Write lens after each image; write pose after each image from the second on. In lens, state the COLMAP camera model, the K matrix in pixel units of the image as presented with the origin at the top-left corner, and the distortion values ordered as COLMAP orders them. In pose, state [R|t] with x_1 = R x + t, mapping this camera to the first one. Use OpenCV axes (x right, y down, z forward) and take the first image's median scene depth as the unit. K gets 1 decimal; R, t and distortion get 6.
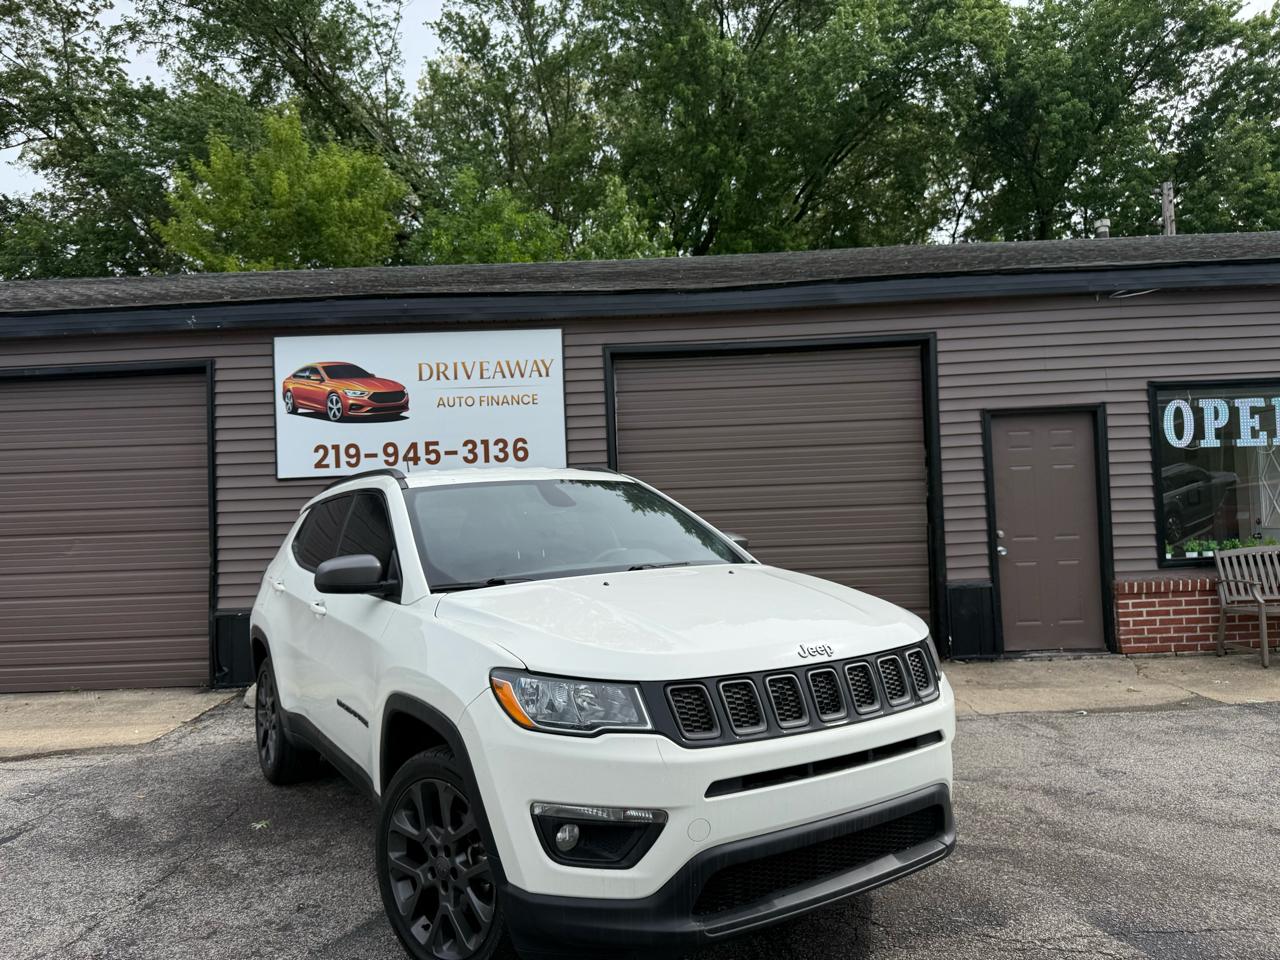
lens RADIAL K [[942.3, 0, 640.0], [0, 942.3, 480.0], [0, 0, 1]] dist [0.015697, -0.023046]
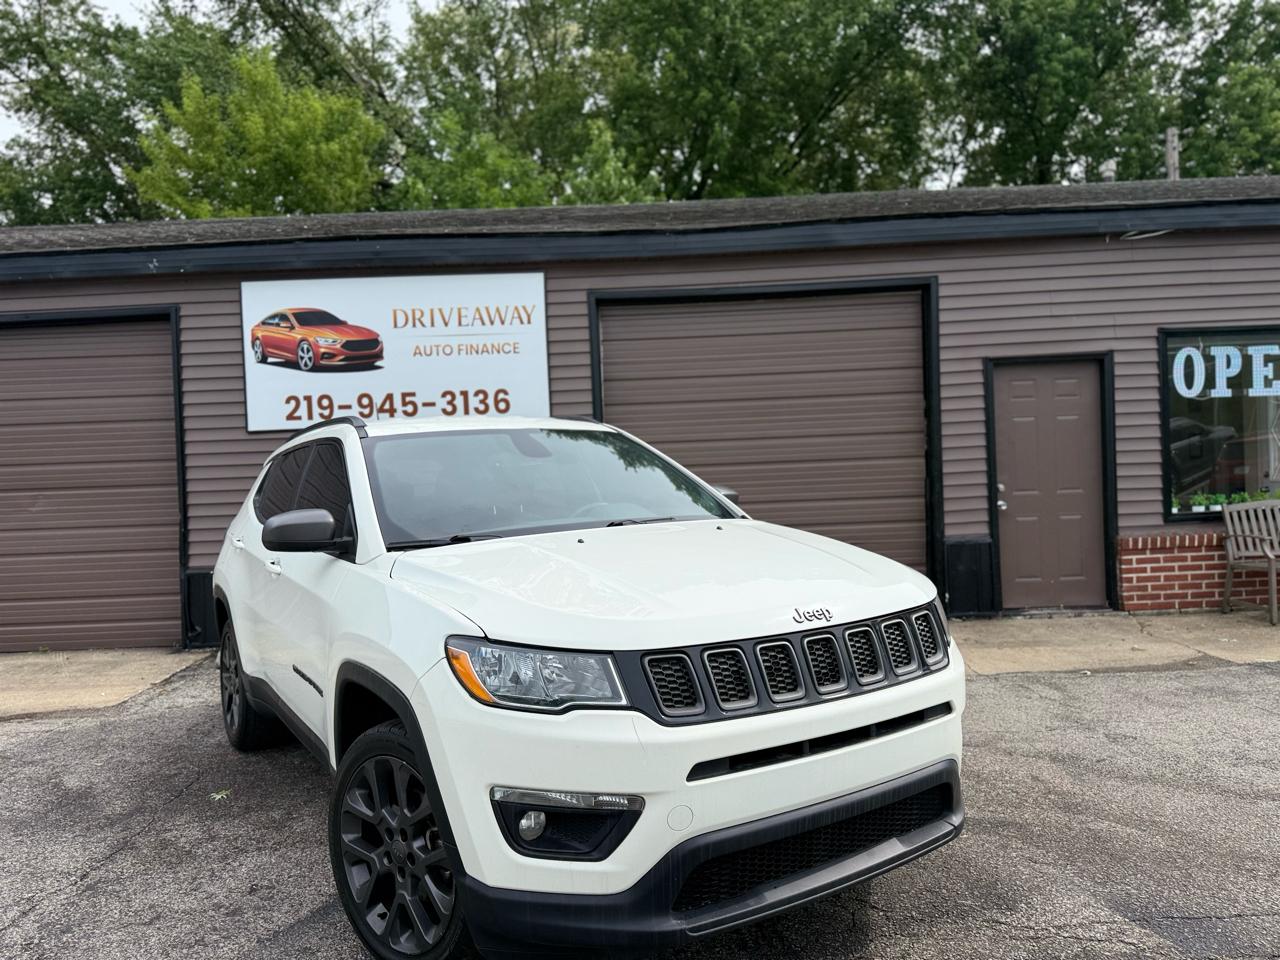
lens RADIAL K [[940.6, 0, 635.5], [0, 940.6, 485.7], [0, 0, 1]] dist [0.010841, -0.012901]
pose [[0.999993, -0.001680, 0.003444, 0.005601], [0.001499, 0.998646, 0.052003, 0.004481], [-0.003526, -0.051997, 0.998641, 0.042222]]
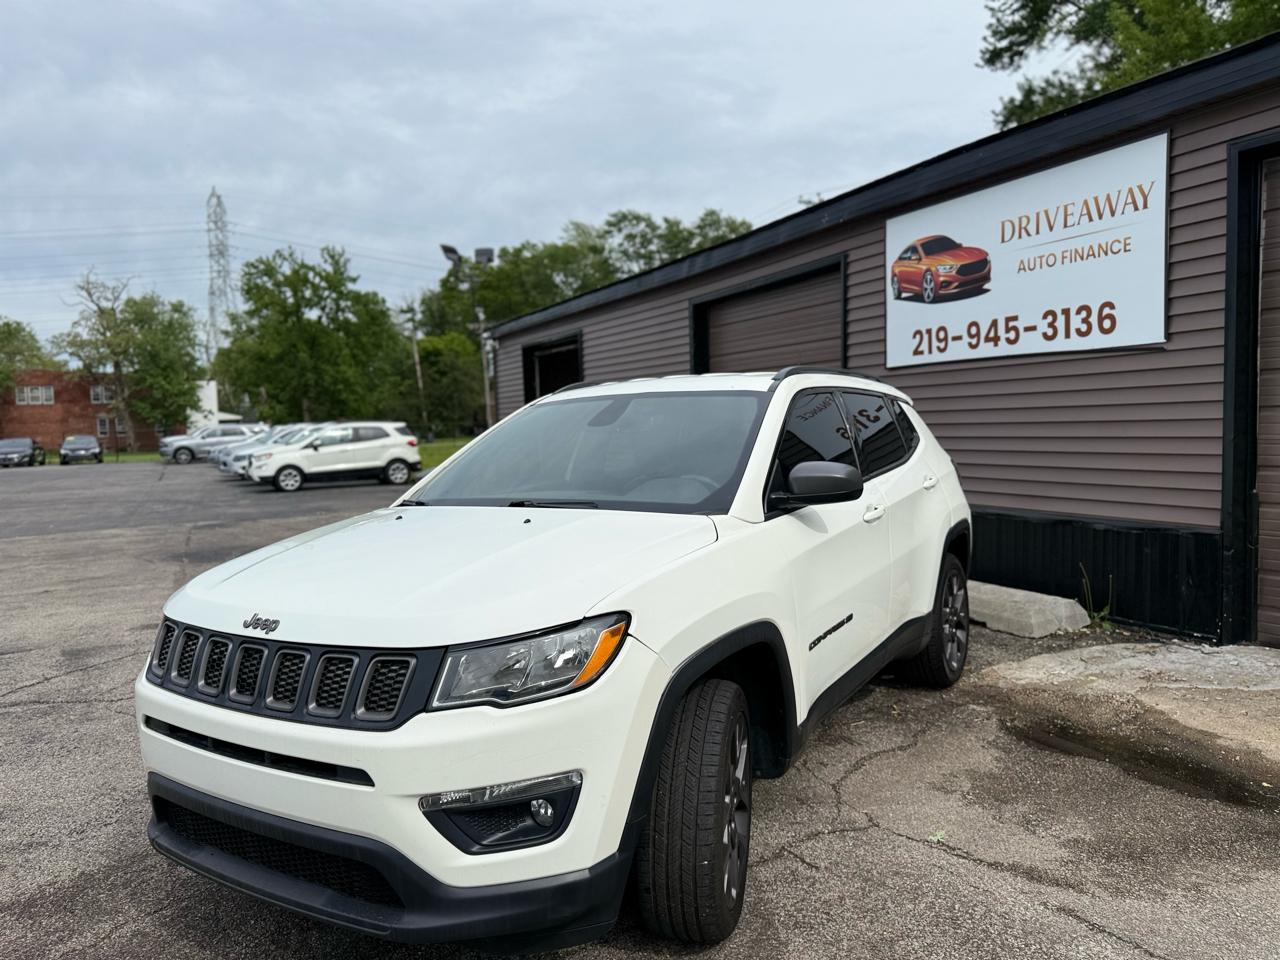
lens RADIAL K [[937.9, 0, 631.2], [0, 937.9, 485.4], [0, 0, 1]] dist [0.028451, -0.035708]
pose [[0.425394, 0.076886, -0.901736, 0.393629], [0.060209, 0.991773, 0.112966, -0.006993], [0.903003, -0.102348, 0.417265, 0.338357]]
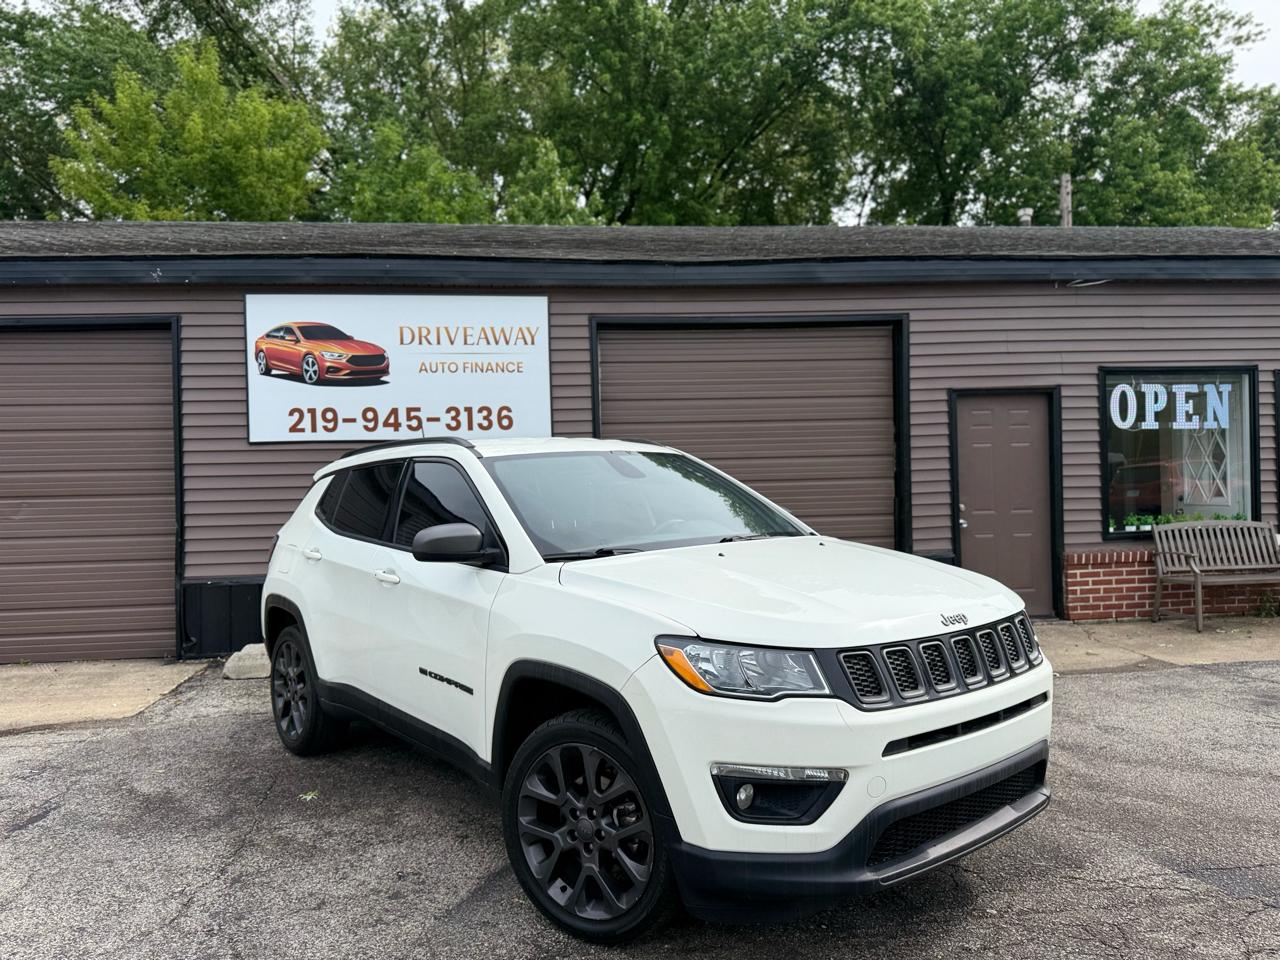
lens RADIAL K [[942.3, 0, 640.0], [0, 942.3, 480.0], [0, 0, 1]] dist [0.015697, -0.023046]
pose [[0.992938, 0.013785, 0.117834, -0.101566], [-0.017680, 0.999329, 0.032077, -0.000975], [-0.117313, -0.033934, 0.992515, -0.003225]]
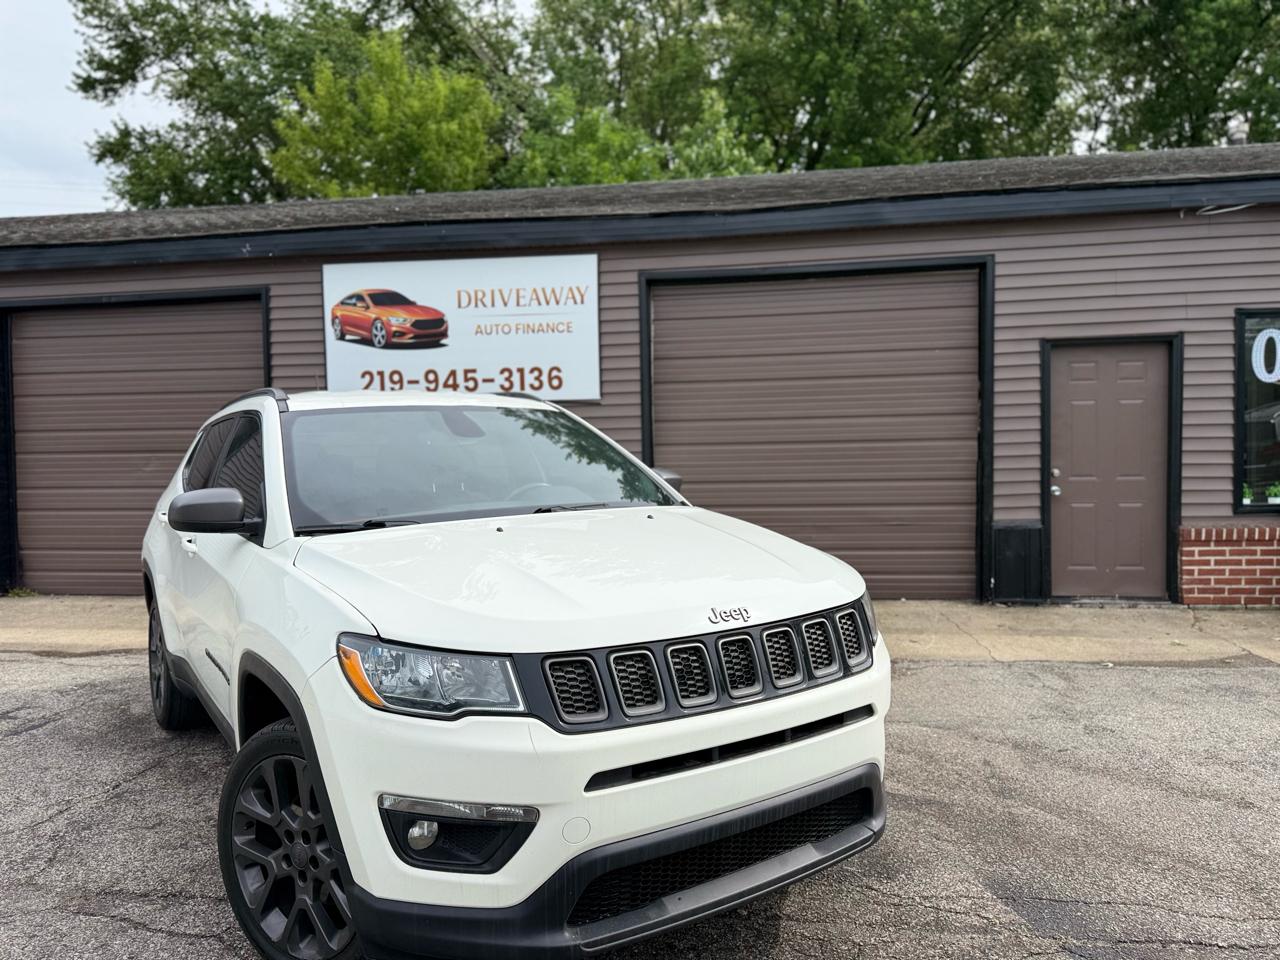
lens RADIAL K [[937.9, 0, 631.2], [0, 937.9, 485.4], [0, 0, 1]] dist [0.028451, -0.035708]
pose [[0.989874, 0.026361, -0.139481, 0.095990], [-0.014415, 0.996193, 0.085974, -0.004818], [0.141217, -0.083093, 0.986485, 0.014635]]
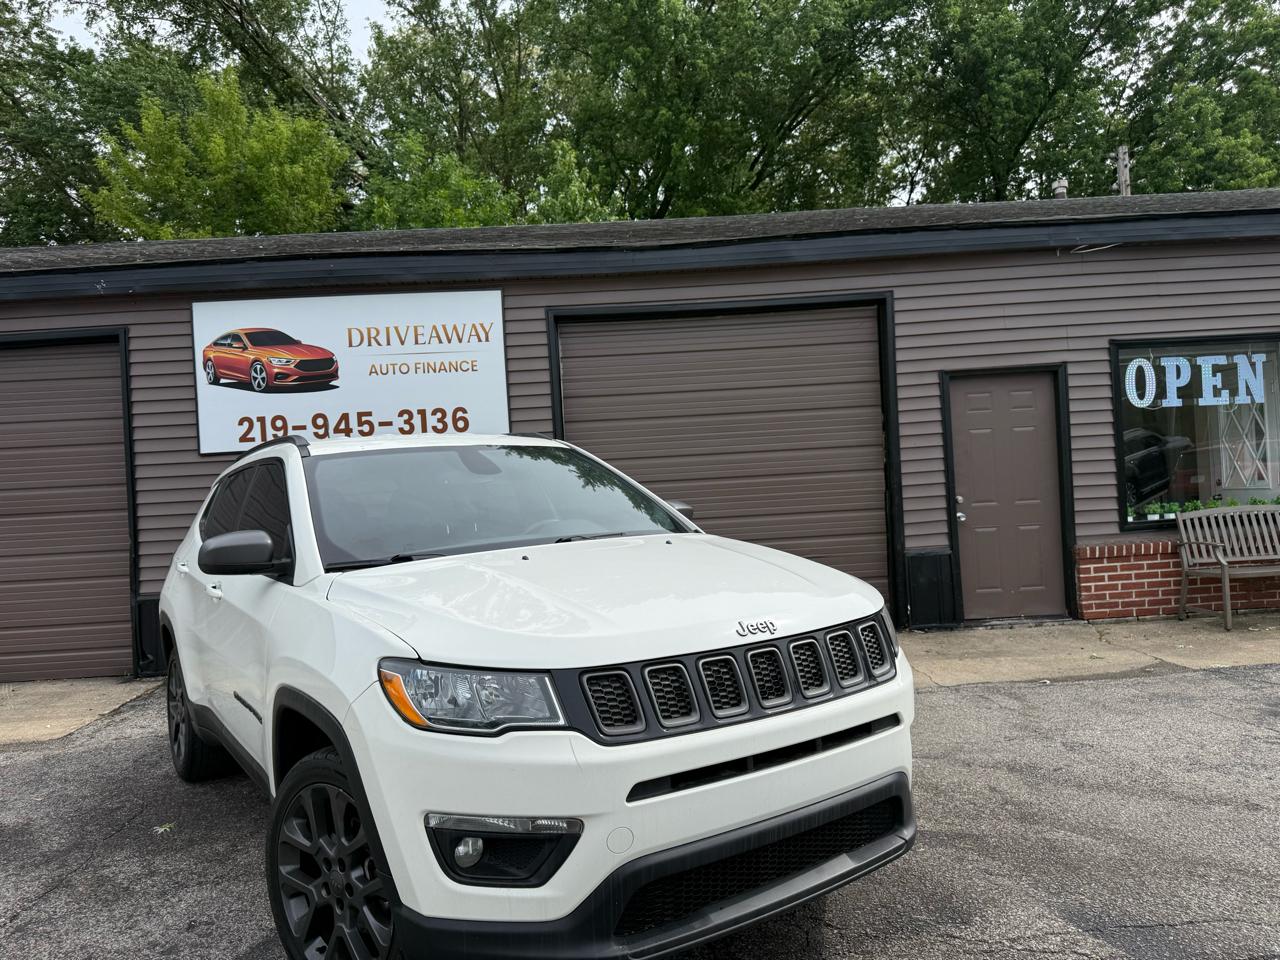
lens RADIAL K [[942.2, 0, 637.8], [0, 942.2, 485.5], [0, 0, 1]] dist [0.003532, -0.005711]
pose [[0.999193, -0.016817, 0.036474, 0.016135], [0.015637, 0.999353, 0.032397, 0.006423], [-0.036995, -0.031801, 0.998809, 0.047088]]
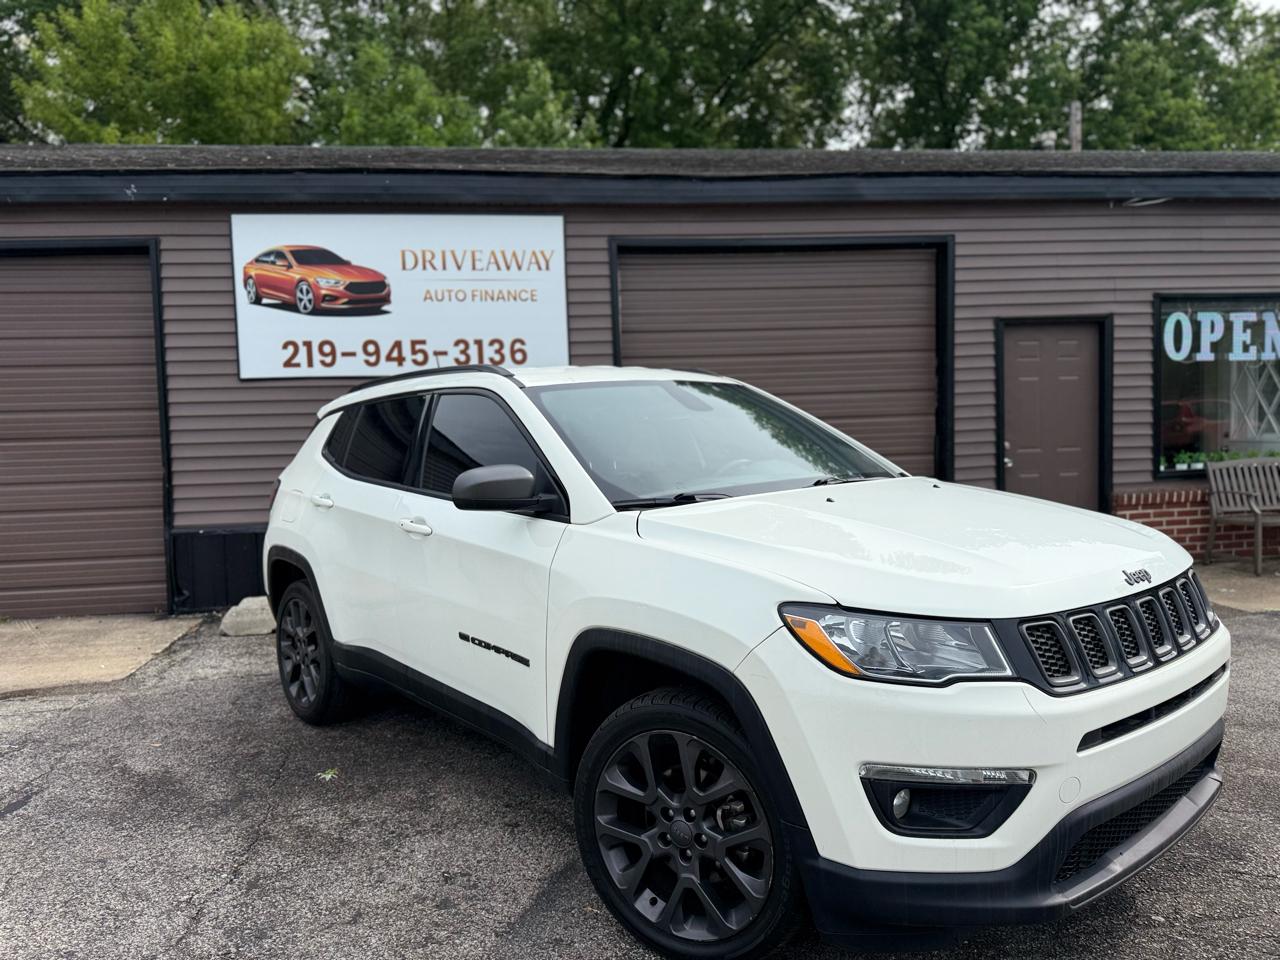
lens RADIAL K [[941.1, 0, 640.0], [0, 941.1, 480.0], [0, 0, 1]] dist [0.003670, -0.004221]
pose [[0.991031, -0.000087, 0.133630, -0.131760], [-0.012374, 0.995643, 0.092420, 0.006807], [-0.133056, -0.093245, 0.986712, 0.075664]]
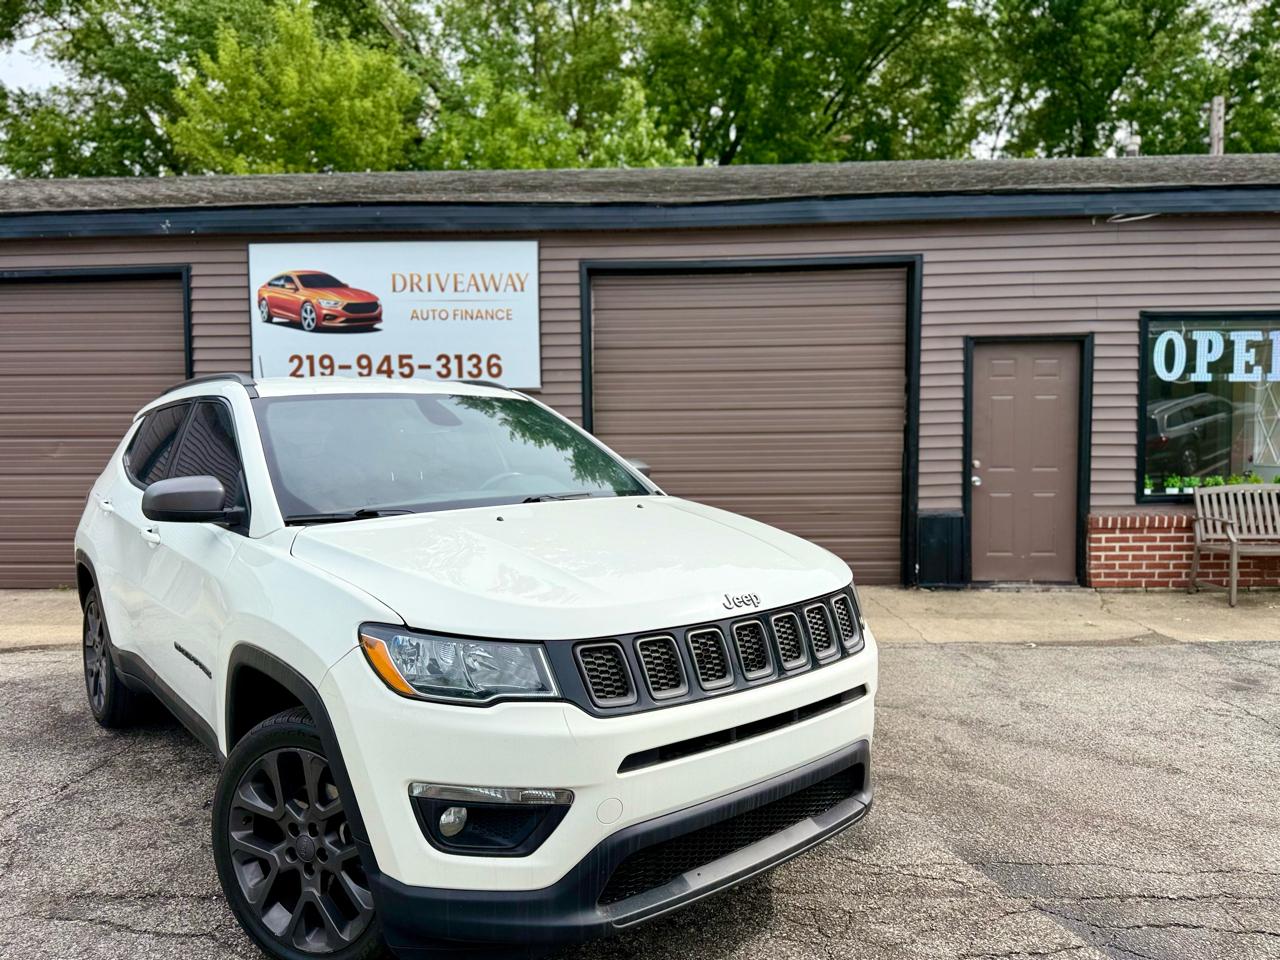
lens RADIAL K [[942.2, 0, 639.3], [0, 942.2, 486.2], [0, 0, 1]] dist [0.009749, -0.010950]
pose [[0.999035, 0.030556, -0.031537, 0.061596], [-0.027400, 0.994997, 0.096073, -0.004909], [0.034315, -0.095116, 0.994875, 0.004244]]
